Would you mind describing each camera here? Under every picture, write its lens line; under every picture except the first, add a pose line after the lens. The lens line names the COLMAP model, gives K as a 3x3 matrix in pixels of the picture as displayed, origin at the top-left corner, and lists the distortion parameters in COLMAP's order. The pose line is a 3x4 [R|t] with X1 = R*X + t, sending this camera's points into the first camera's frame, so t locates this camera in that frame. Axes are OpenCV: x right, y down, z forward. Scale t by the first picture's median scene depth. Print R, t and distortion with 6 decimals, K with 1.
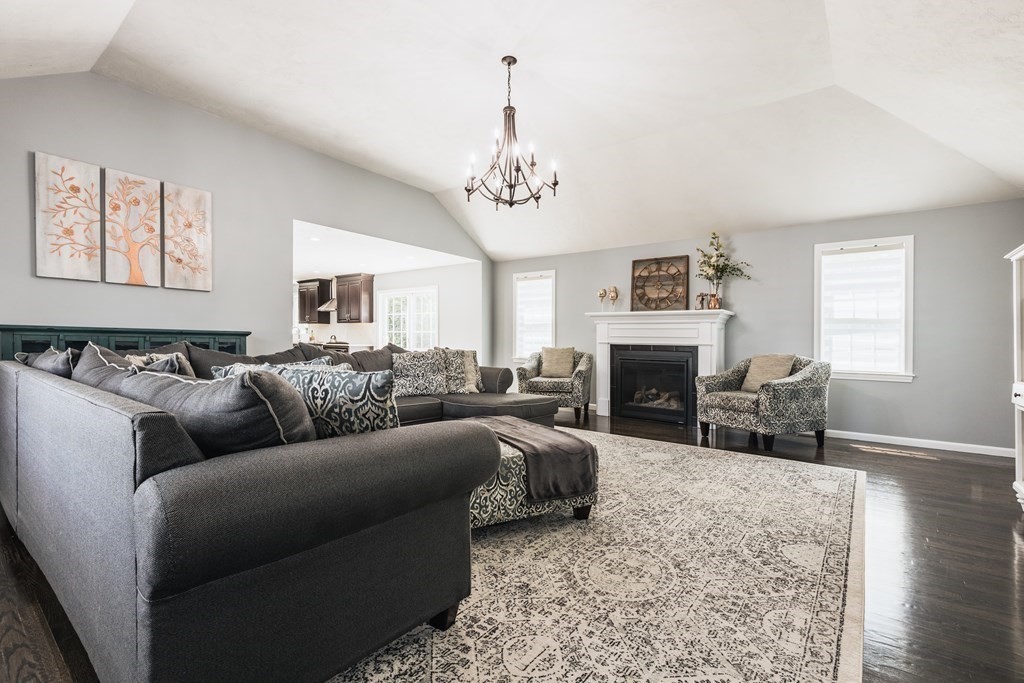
lens RADIAL K [[453.6, 0, 512.0], [0, 453.6, 341.5], [0, 0, 1]] dist [-0.000860, -0.000252]
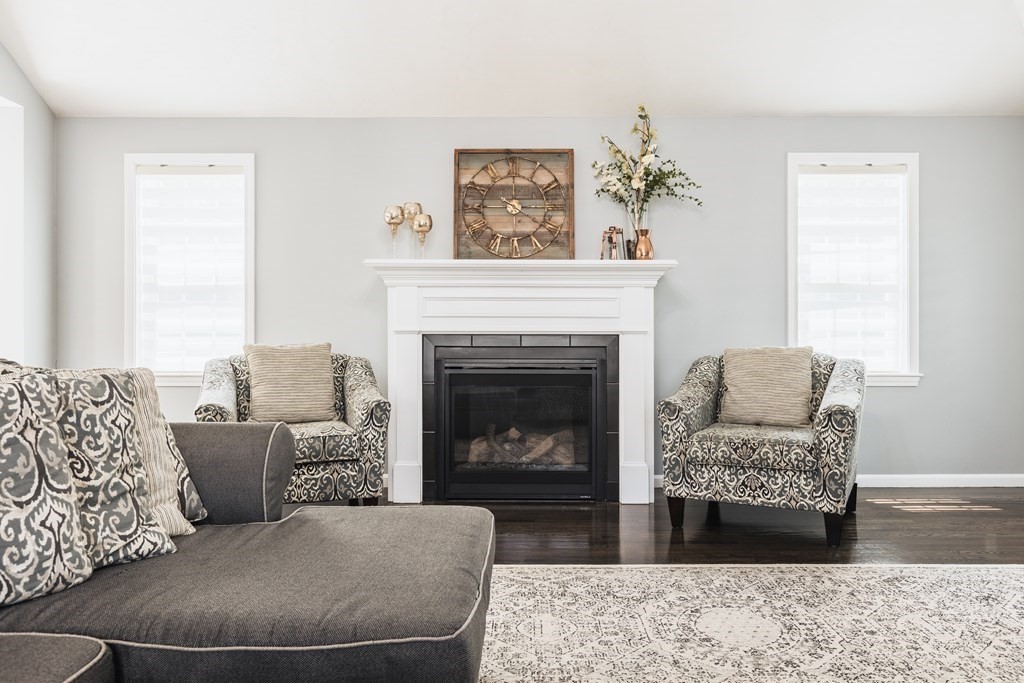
lens RADIAL K [[719.3, 0, 512.2], [0, 719.3, 317.7], [0, 0, 1]] dist [0.000933, -0.000304]
pose [[0.796428, -0.005277, 0.604711, -0.133015], [0.013025, 0.999880, -0.008429, -0.003061], [-0.604594, 0.014590, 0.796401, 0.418074]]
